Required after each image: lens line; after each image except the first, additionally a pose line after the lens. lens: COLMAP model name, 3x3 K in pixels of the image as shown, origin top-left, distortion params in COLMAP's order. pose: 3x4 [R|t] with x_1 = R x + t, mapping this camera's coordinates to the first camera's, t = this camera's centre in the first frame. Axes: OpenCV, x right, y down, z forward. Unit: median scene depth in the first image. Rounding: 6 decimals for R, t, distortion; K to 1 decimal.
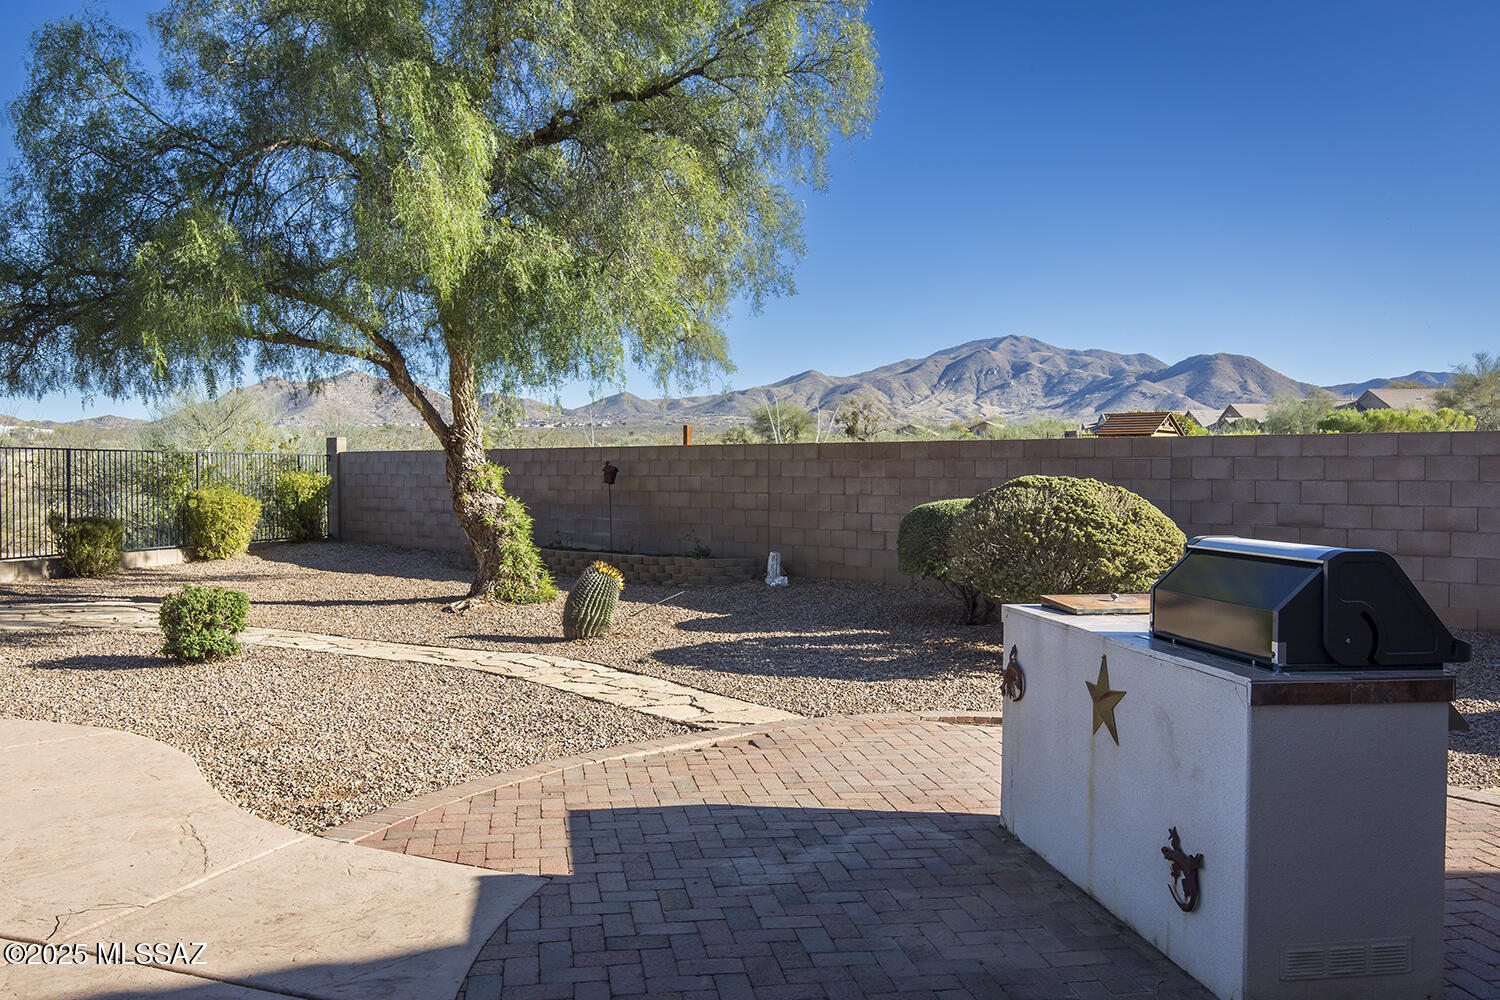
lens RADIAL K [[1211.6, 0, 747.8], [0, 1211.6, 491.8], [0, 0, 1]] dist [0.008808, 0.002237]
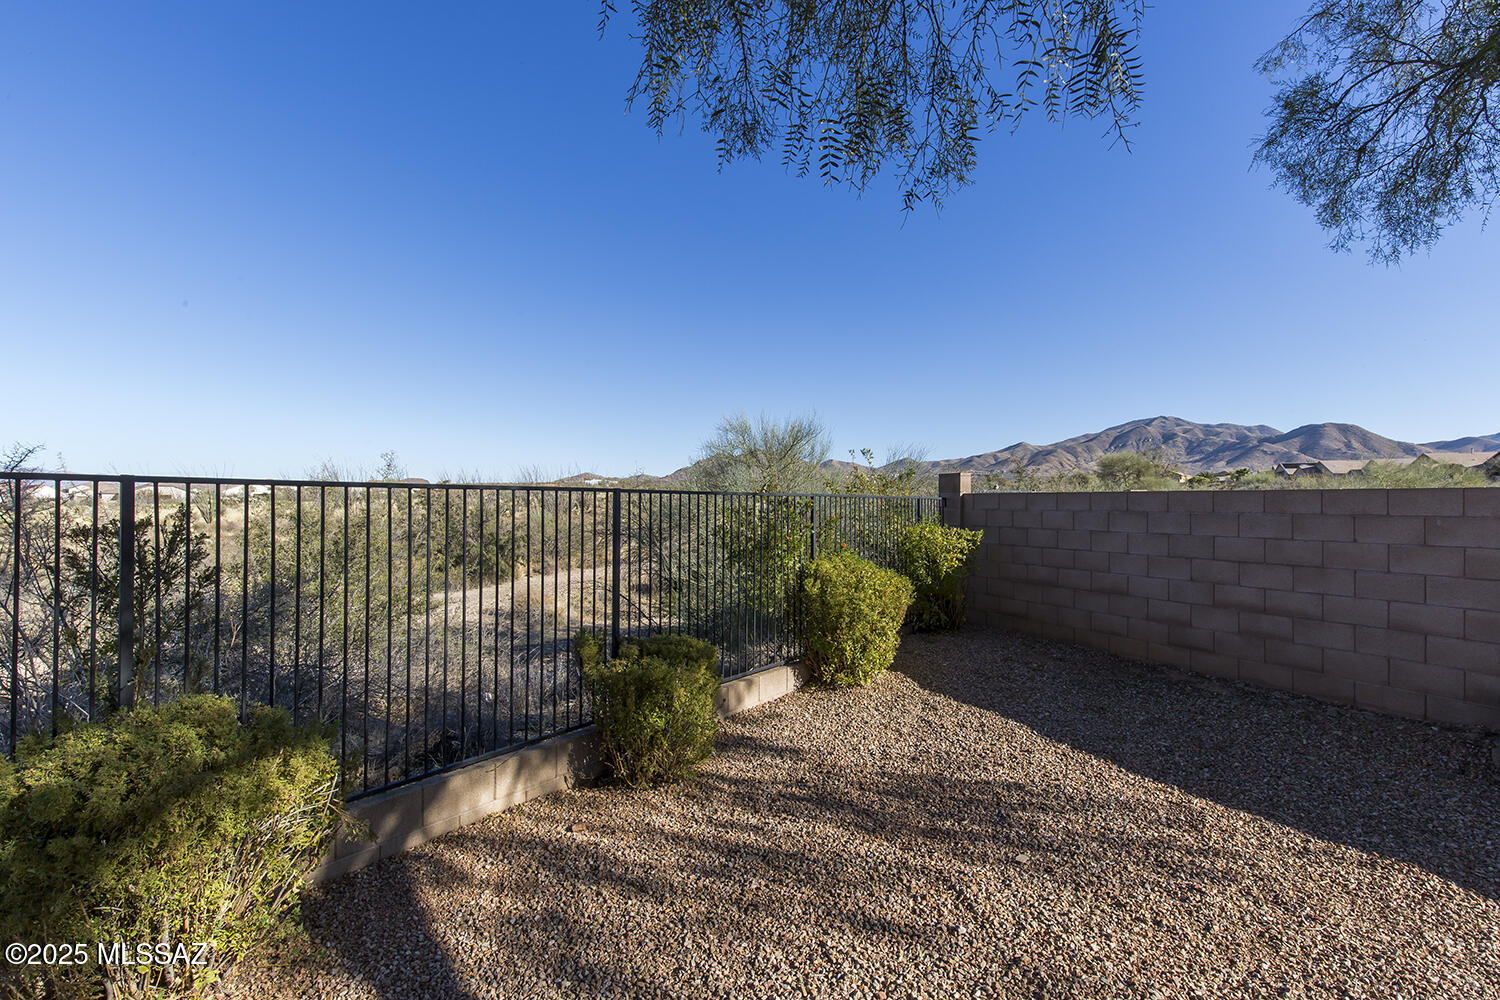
lens RADIAL K [[676.9, 0, 748.2], [0, 676.9, 500.4], [0, 0, 1]] dist [0.012925, -0.000683]
pose [[0.946560, 0.001247, -0.322524, -0.394154], [-0.007844, 0.999786, -0.019156, -0.024605], [0.322431, 0.020662, 0.946367, 0.710356]]
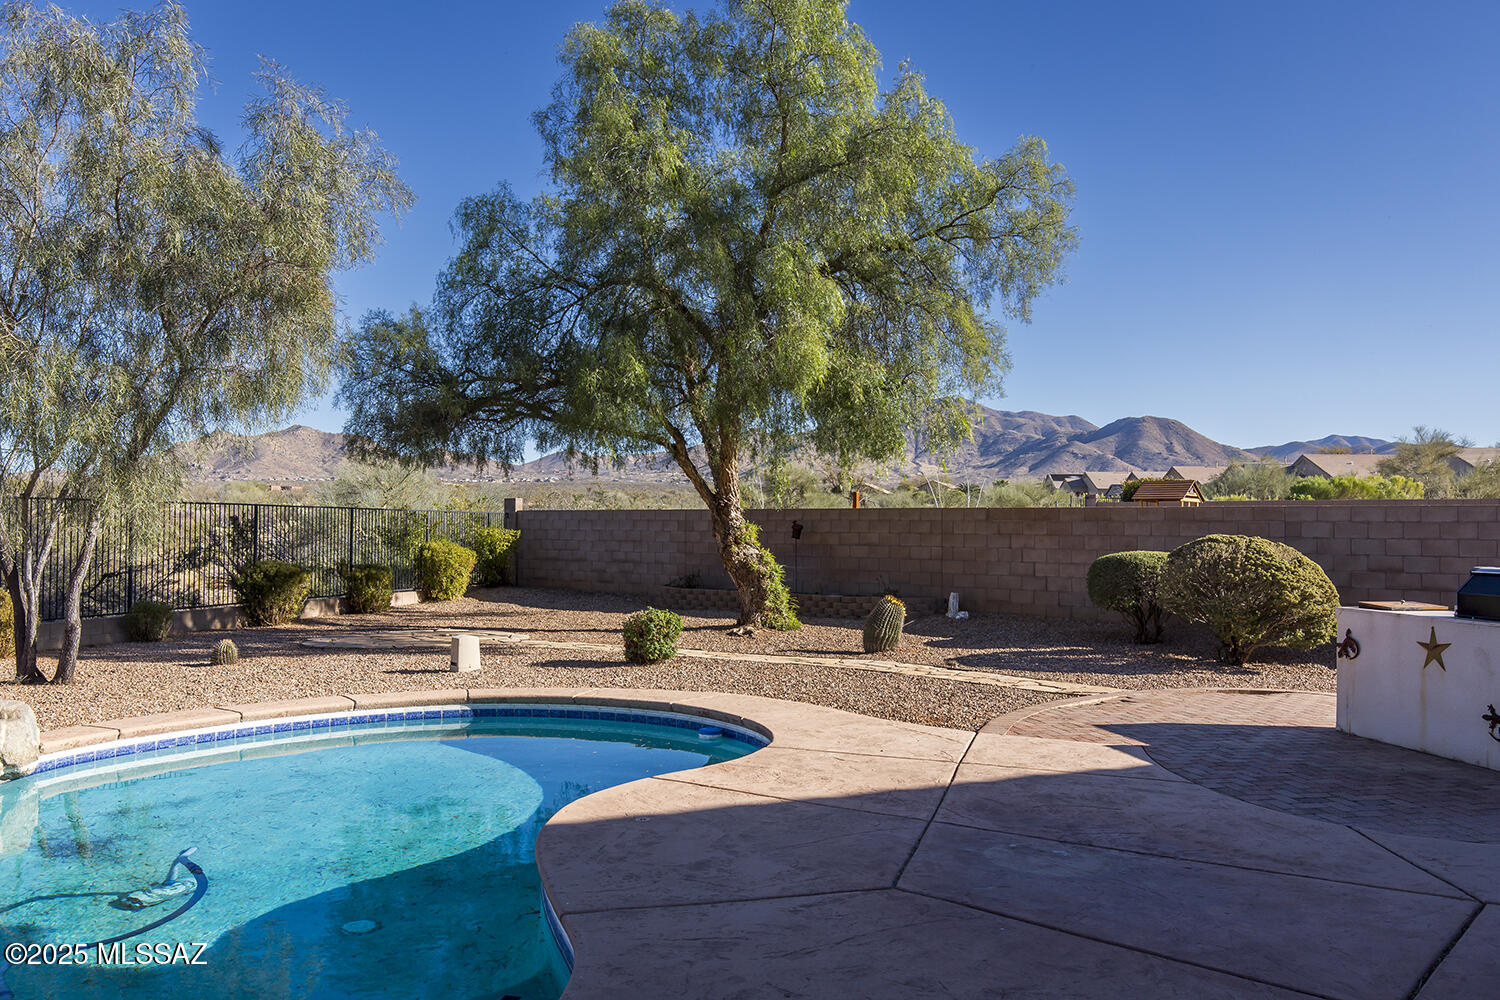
lens RADIAL K [[1193.2, 0, 748.6], [0, 1193.2, 491.5], [0, 0, 1]] dist [0.010814, 0.005953]
pose [[0.998769, 0.006939, 0.049119, -0.203770], [-0.004631, 0.998886, -0.046951, 0.002582], [-0.049390, 0.046665, 0.997689, -0.200898]]
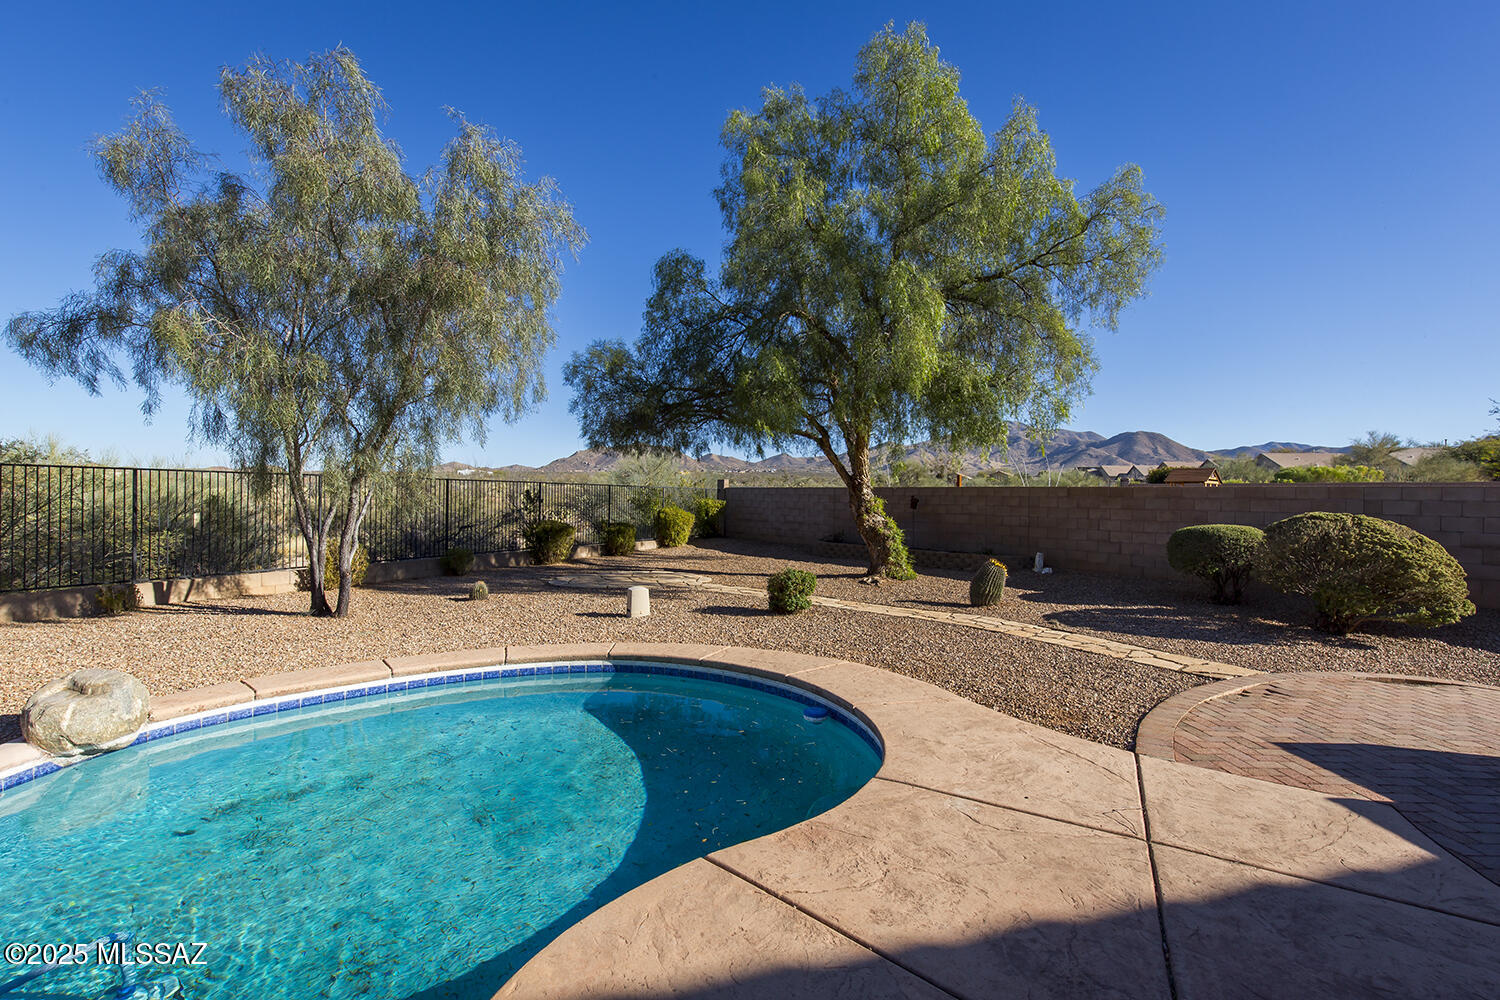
lens RADIAL K [[676.9, 0, 748.1], [0, 676.9, 491.6], [0, 0, 1]] dist [0.012925, -0.000683]
pose [[0.988660, 0.011978, -0.149690, -0.184374], [-0.015784, 0.999581, -0.024264, -0.003671], [0.149337, 0.026351, 0.988435, 0.019313]]
